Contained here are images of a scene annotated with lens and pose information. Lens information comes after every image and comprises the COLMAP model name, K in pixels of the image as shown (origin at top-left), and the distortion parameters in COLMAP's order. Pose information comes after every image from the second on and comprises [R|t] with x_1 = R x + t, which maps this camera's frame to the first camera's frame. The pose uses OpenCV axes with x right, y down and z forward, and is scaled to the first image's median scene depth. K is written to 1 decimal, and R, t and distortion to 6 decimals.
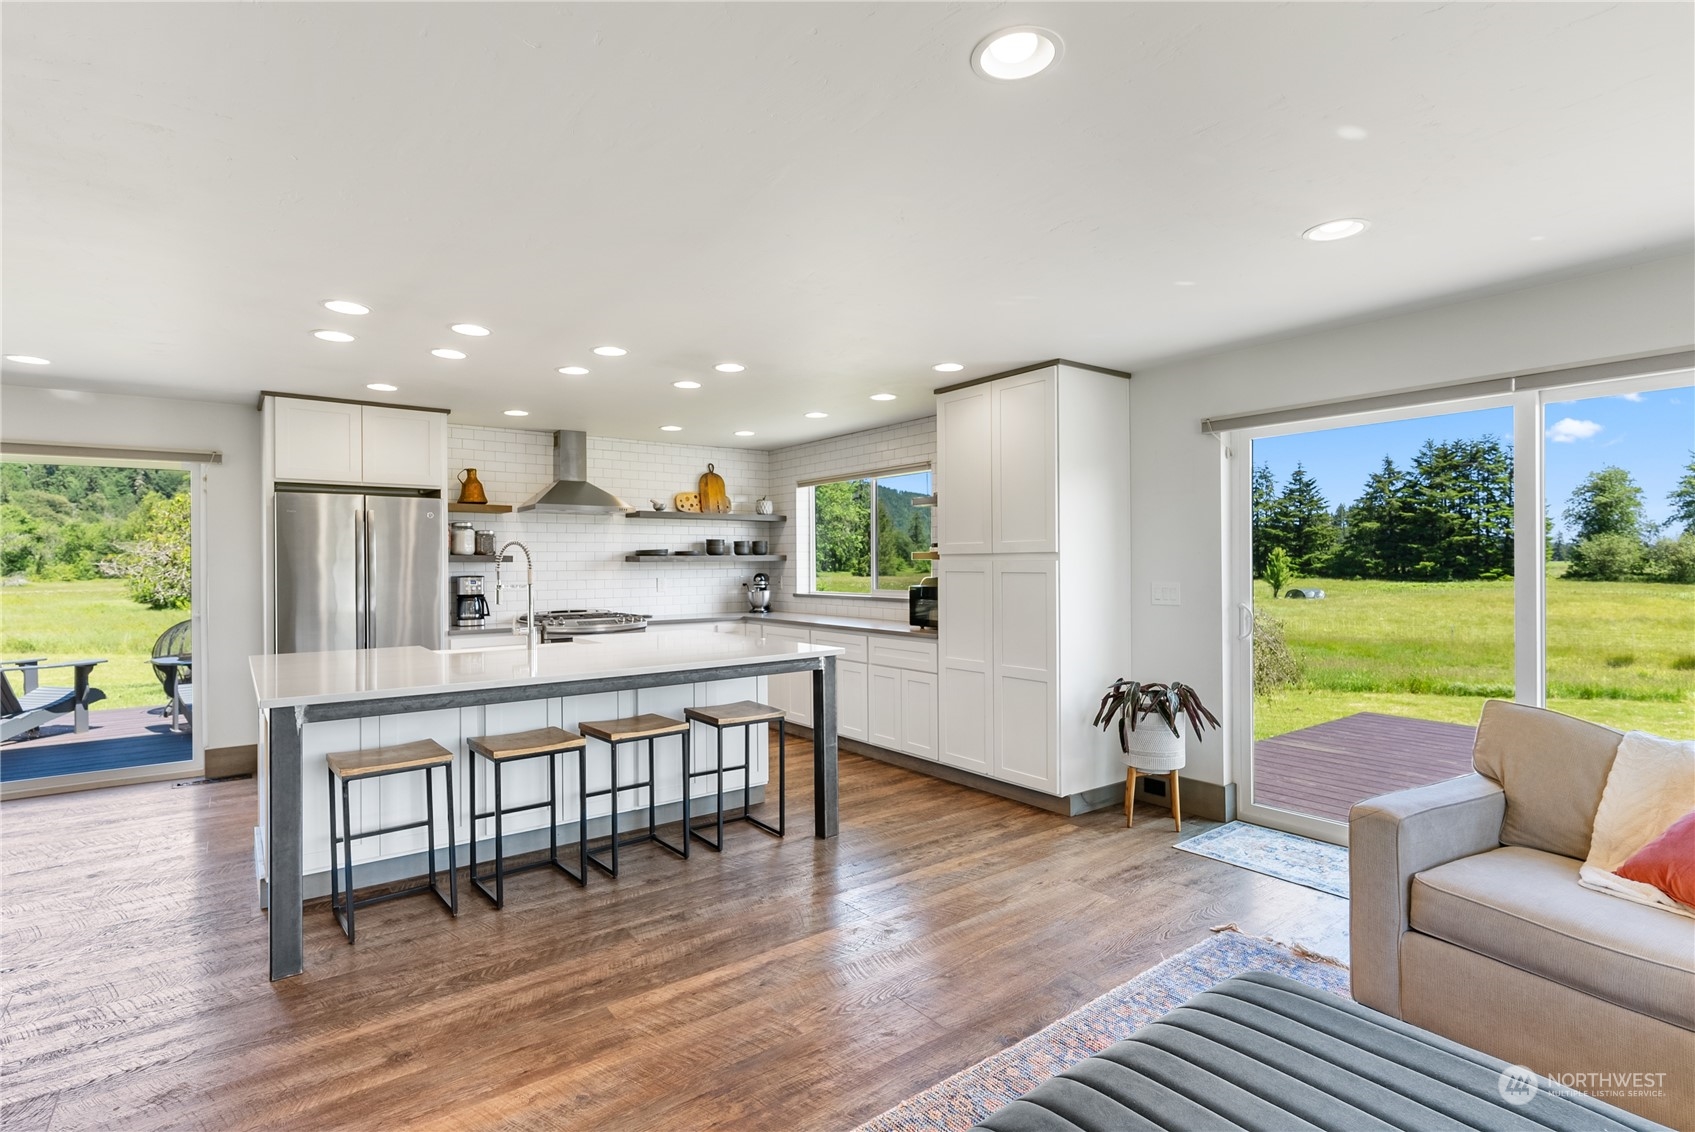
lens RADIAL K [[818.7, 0, 847.3], [0, 818.7, 567.2], [0, 0, 1]] dist [-0.004844, -0.000493]
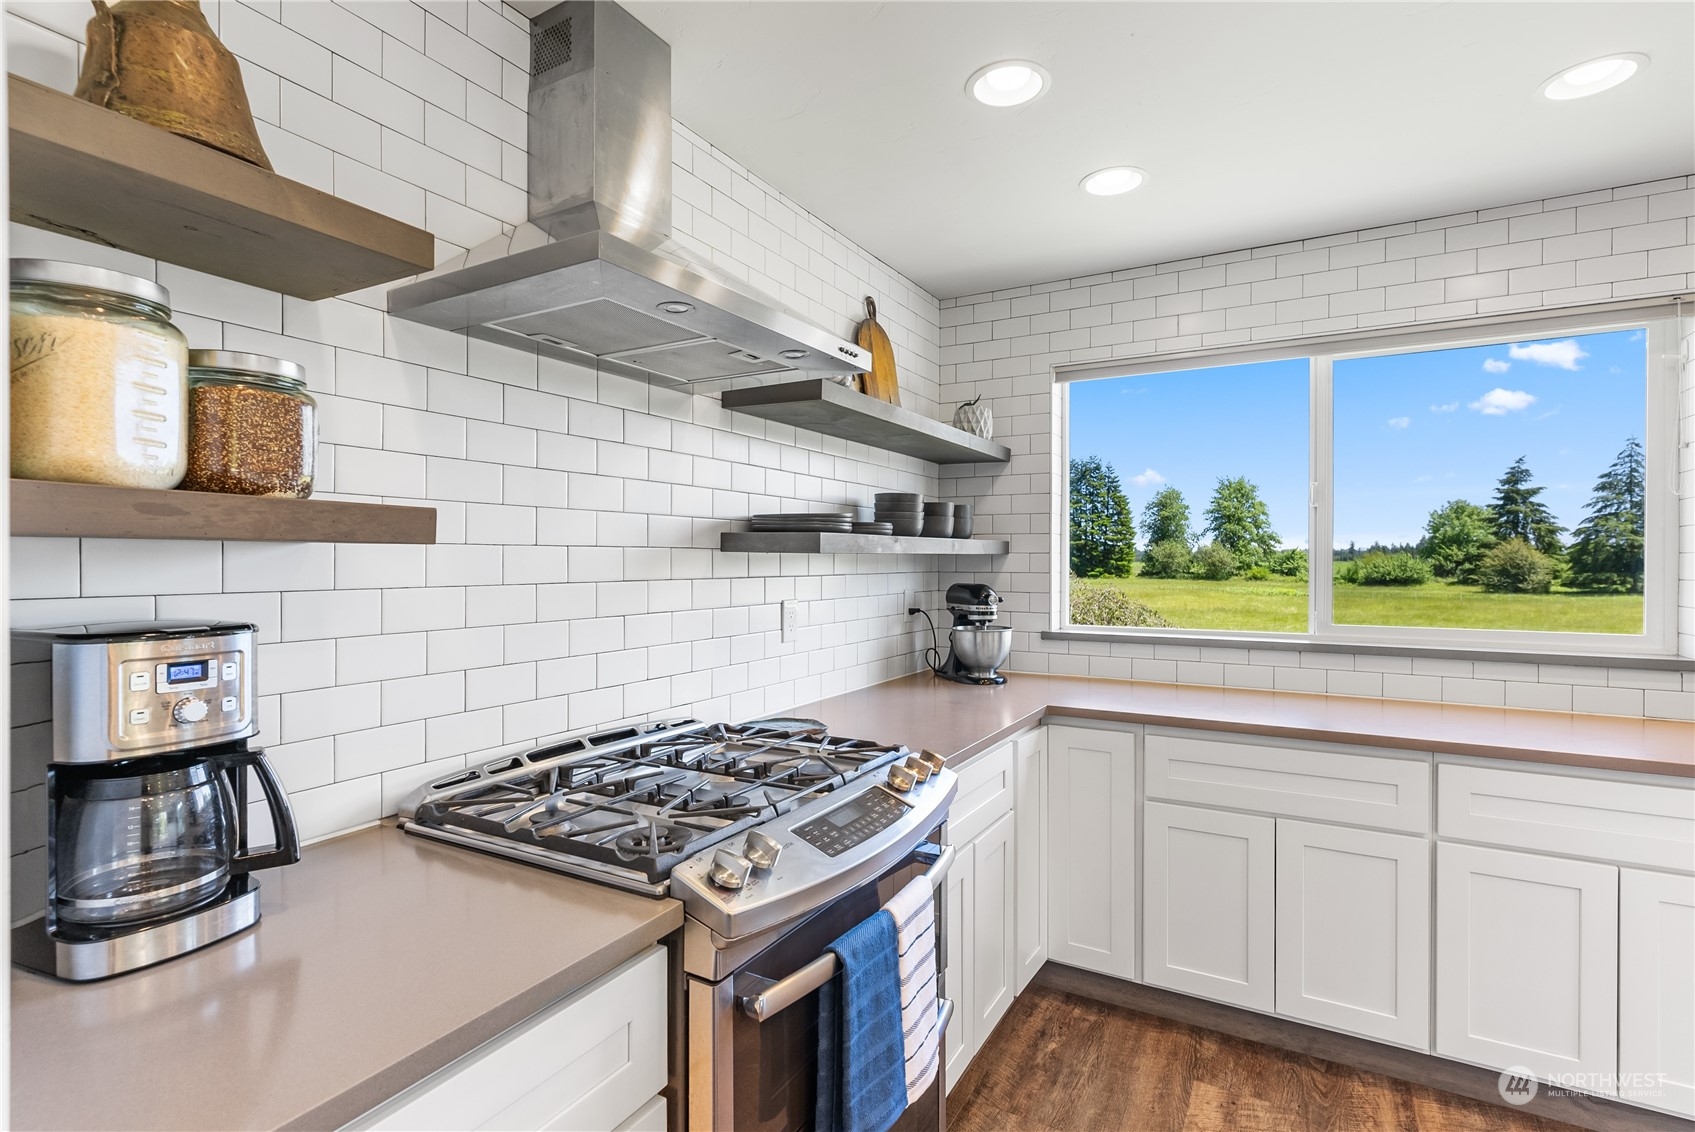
lens RADIAL K [[818.7, 0, 847.4], [0, 818.7, 560.0], [0, 0, 1]] dist [-0.004844, -0.000493]
pose [[0.921010, 0.009145, 0.389431, -0.318887], [-0.007317, 0.999954, -0.006177, -0.001624], [-0.389469, 0.002840, 0.921035, 0.643369]]
